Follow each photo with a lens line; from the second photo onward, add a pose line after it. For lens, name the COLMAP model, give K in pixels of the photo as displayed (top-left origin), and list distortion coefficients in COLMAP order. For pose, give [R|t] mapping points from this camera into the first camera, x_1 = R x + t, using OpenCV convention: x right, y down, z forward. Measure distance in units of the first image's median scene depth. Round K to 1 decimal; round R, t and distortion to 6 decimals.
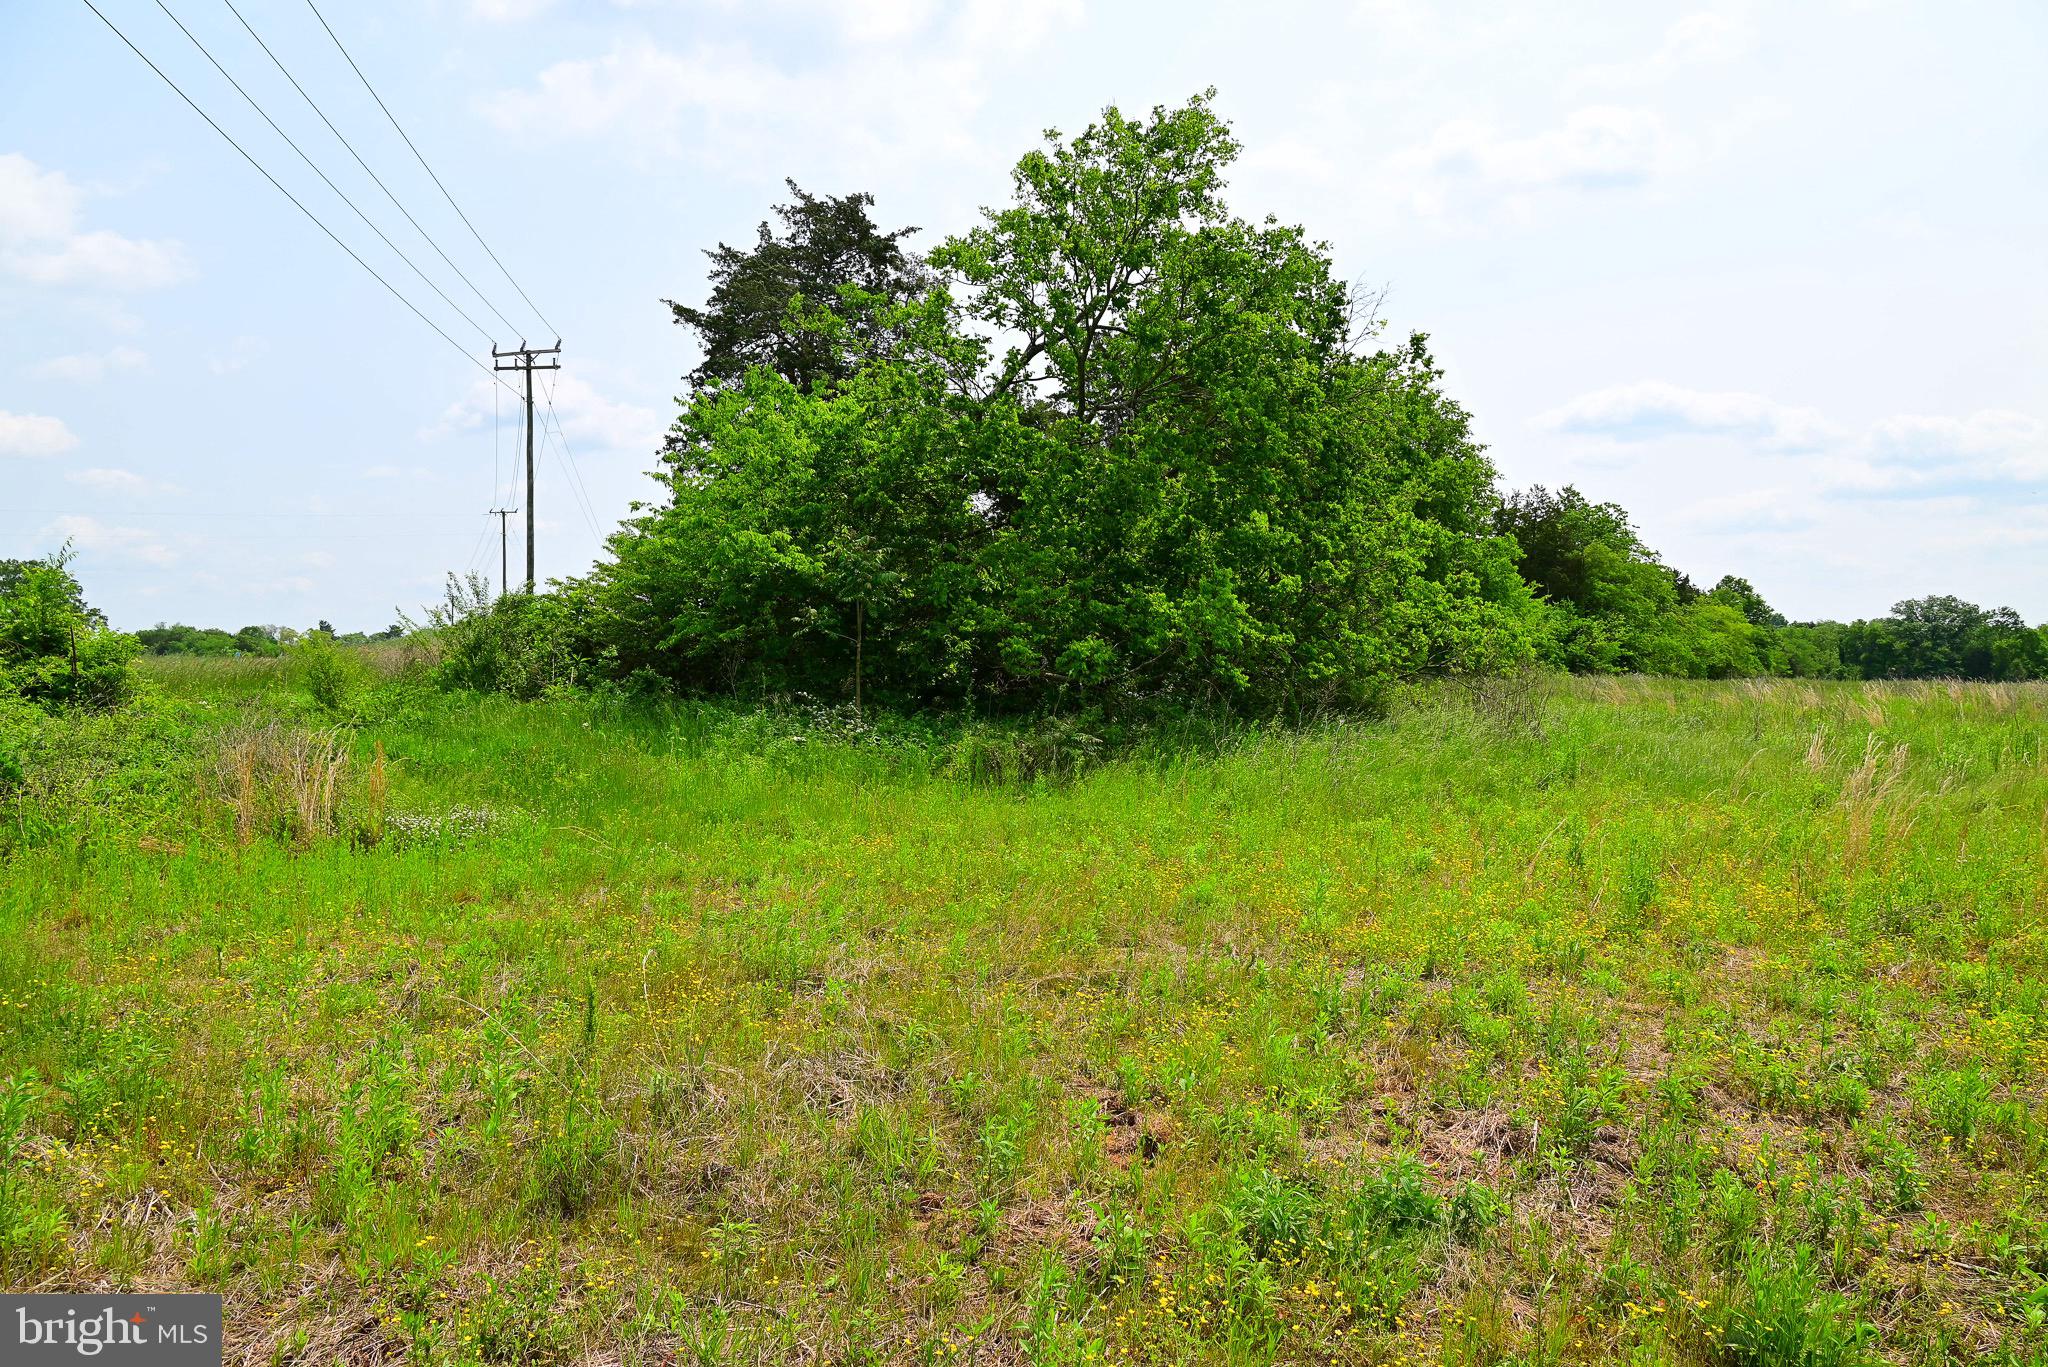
lens RADIAL K [[1351.7, 0, 1024.0], [0, 1351.7, 683.5], [0, 0, 1]] dist [-0.000615, -0.010291]
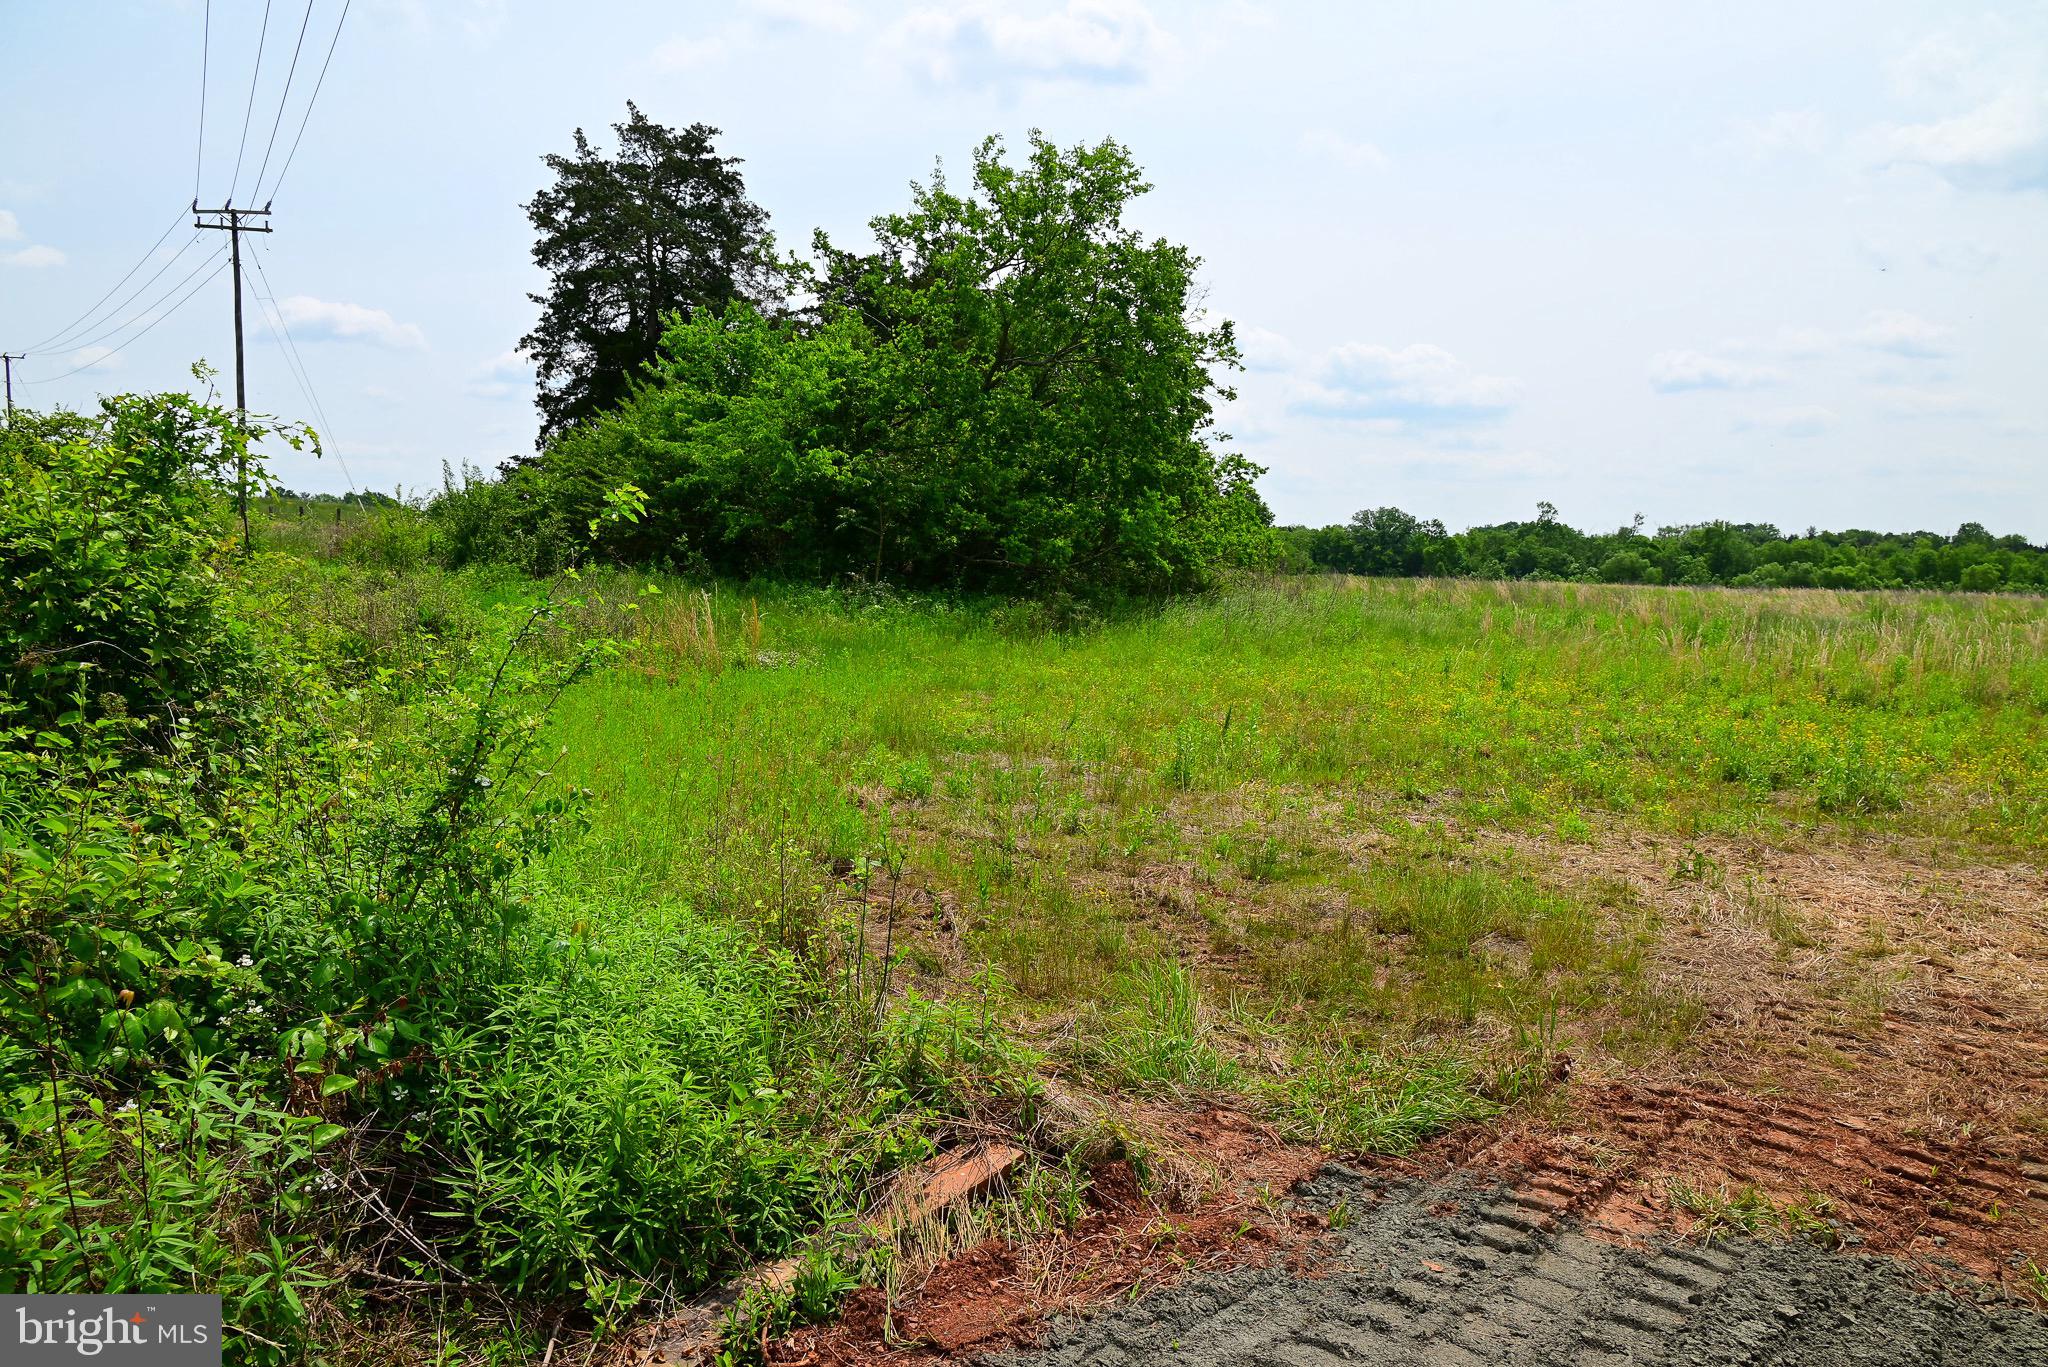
lens RADIAL K [[1351.7, 0, 1024.0], [0, 1351.7, 683.5], [0, 0, 1]] dist [-0.000615, -0.010291]
pose [[0.939788, -0.010459, 0.341598, -0.409835], [-0.017959, 0.996639, 0.079923, 0.005390], [-0.341286, -0.081246, 0.936442, -0.276881]]
